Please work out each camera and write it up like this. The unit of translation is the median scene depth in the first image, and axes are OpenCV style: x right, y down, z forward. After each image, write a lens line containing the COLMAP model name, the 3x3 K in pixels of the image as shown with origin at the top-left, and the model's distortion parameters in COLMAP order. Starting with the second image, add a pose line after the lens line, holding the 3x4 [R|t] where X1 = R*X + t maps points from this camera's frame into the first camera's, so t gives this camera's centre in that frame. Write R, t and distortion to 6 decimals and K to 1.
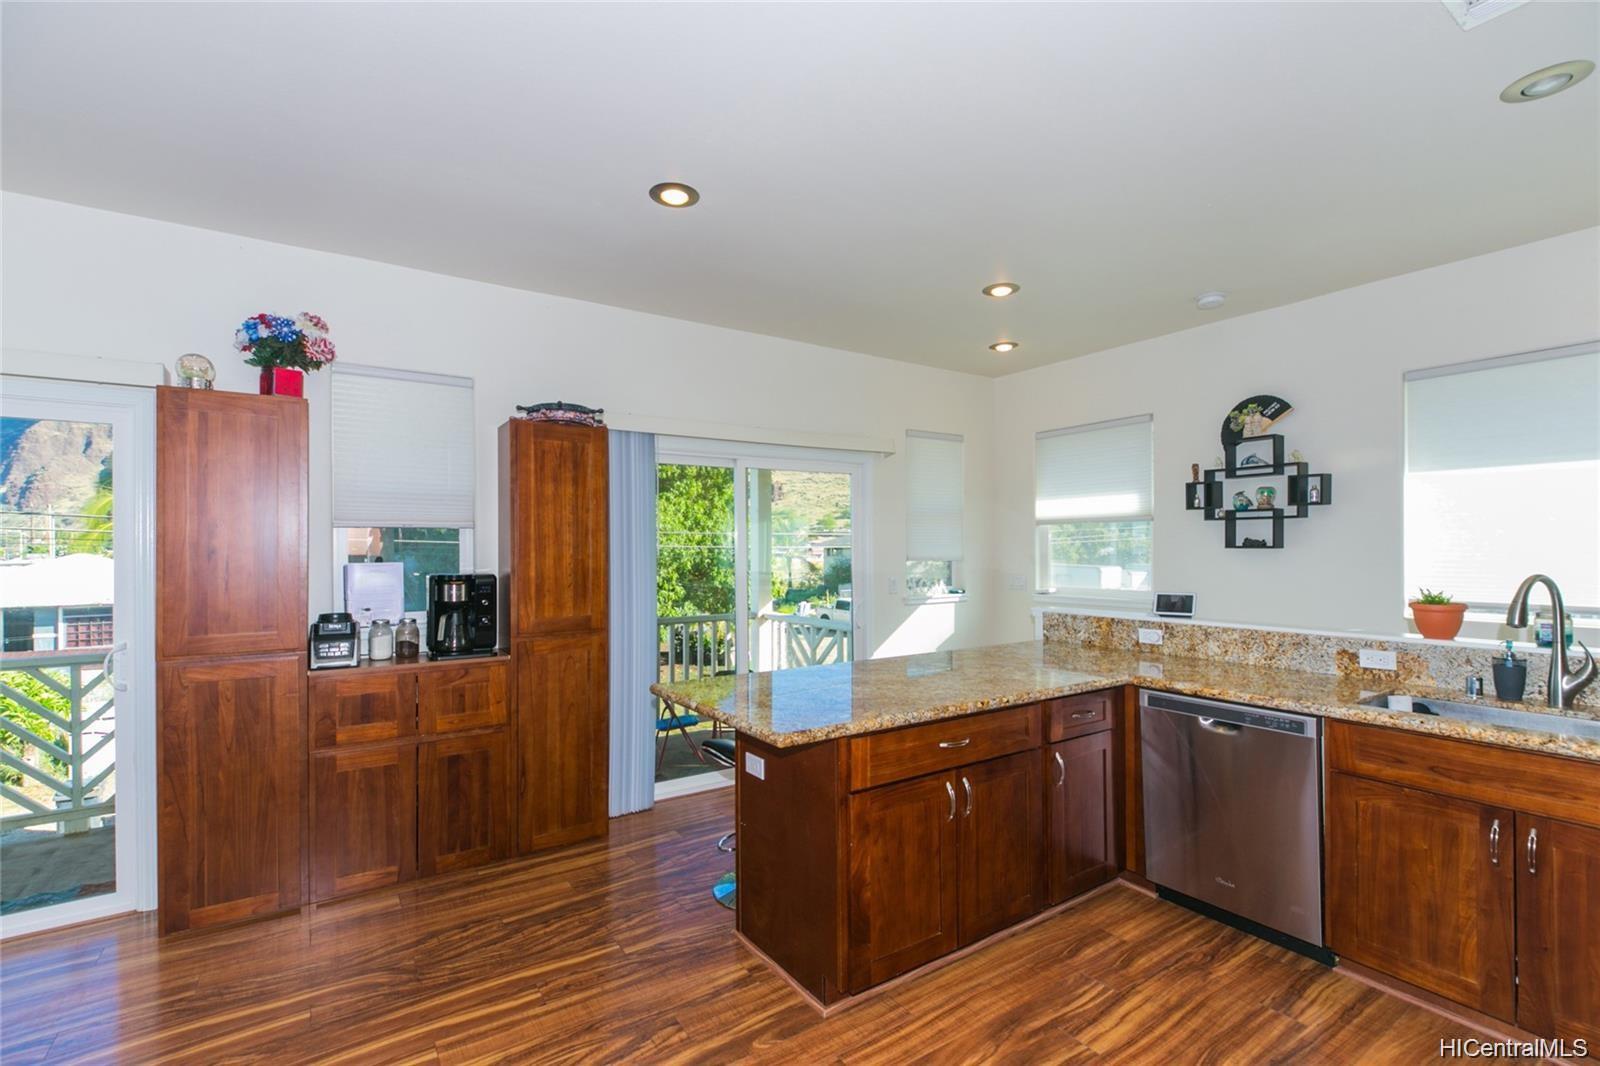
lens RADIAL K [[712.6, 0, 788.7], [0, 712.6, 536.8], [0, 0, 1]] dist [-0.009850, -0.000462]
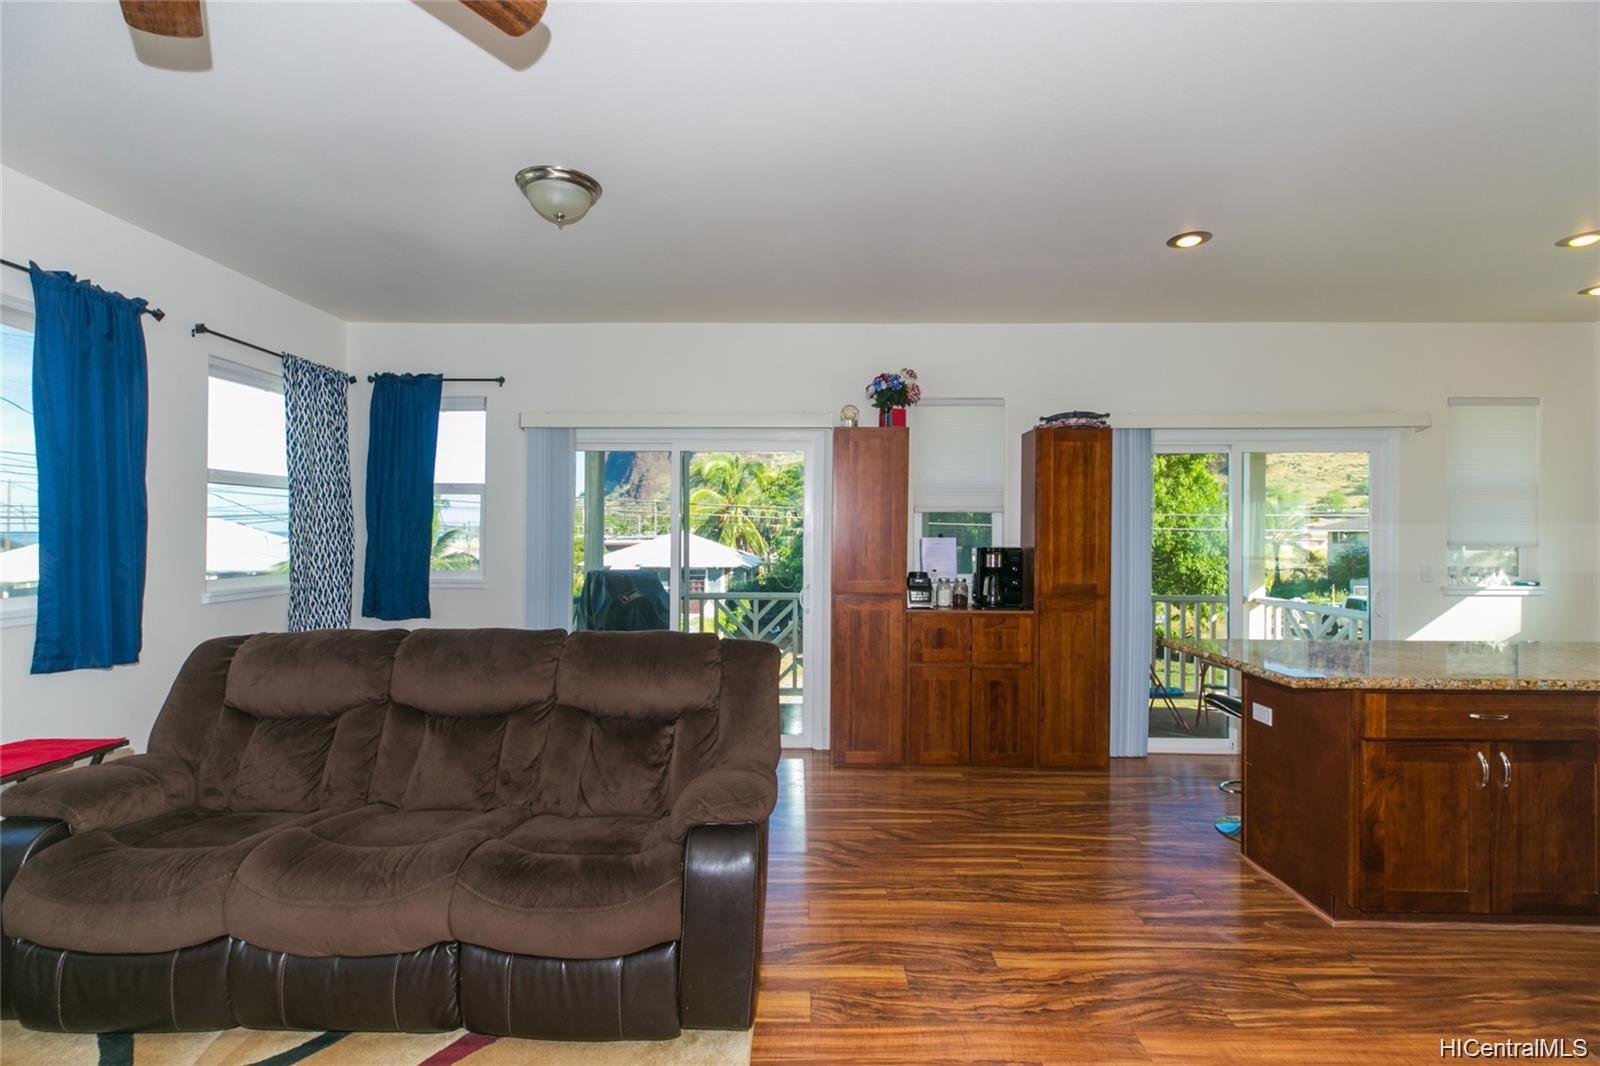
lens RADIAL K [[712.6, 0, 802.0], [0, 712.6, 527.6], [0, 0, 1]] dist [-0.009850, -0.000462]
pose [[0.831384, 0.006341, -0.555662, -0.027573], [0.000789, 0.999920, 0.012591, -0.001244], [0.555698, -0.010906, 0.831313, -0.350701]]
